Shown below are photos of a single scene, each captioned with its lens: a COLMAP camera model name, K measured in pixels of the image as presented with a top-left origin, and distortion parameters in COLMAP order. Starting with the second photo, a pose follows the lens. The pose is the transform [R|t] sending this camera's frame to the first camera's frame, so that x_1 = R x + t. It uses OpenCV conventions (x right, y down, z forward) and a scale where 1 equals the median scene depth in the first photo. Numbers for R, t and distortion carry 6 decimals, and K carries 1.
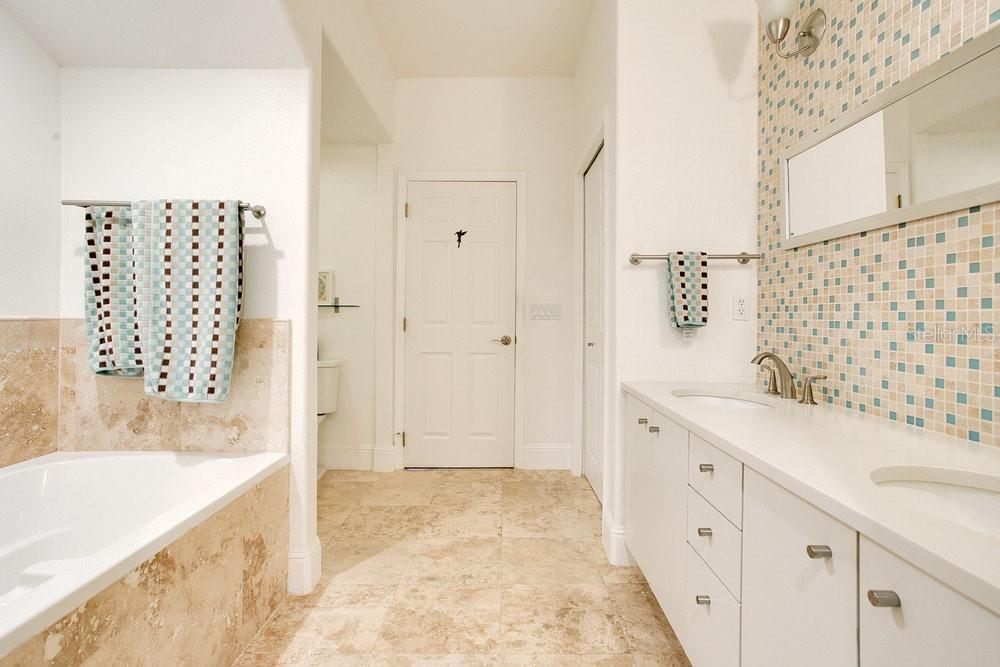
lens RADIAL K [[507.5, 0, 494.7], [0, 507.5, 331.7], [0, 0, 1]] dist [-0.073786, 0.030255]
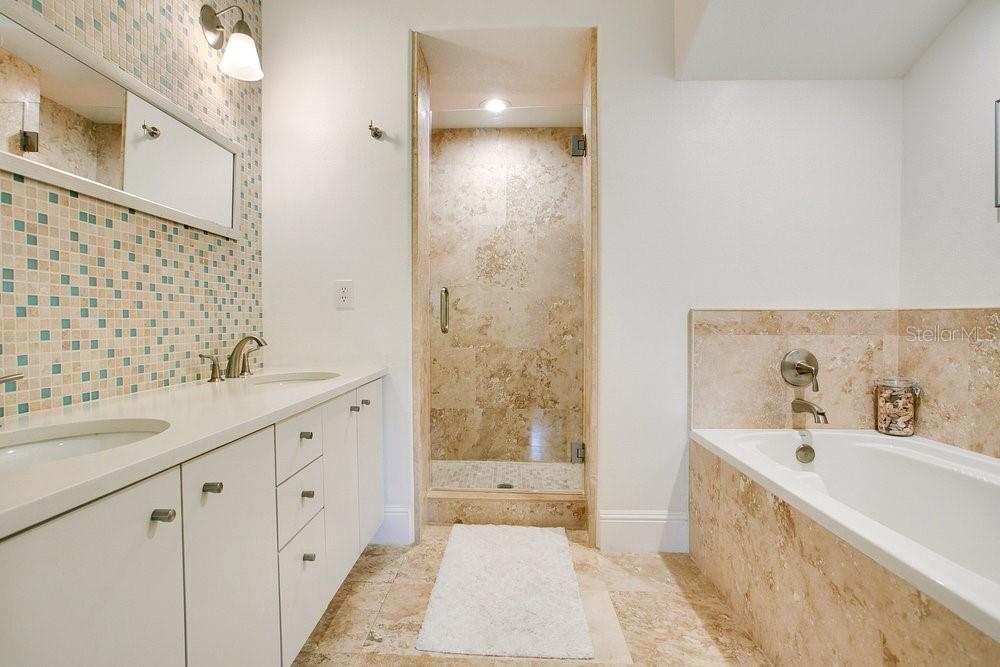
lens RADIAL K [[507.5, 0, 494.7], [0, 507.5, 331.7], [0, 0, 1]] dist [-0.073786, 0.030255]
pose [[-0.999538, -0.016630, 0.025454, -0.000123], [-0.015304, 0.998559, 0.051436, -0.015337], [-0.026273, 0.051023, -0.998352, 2.004724]]
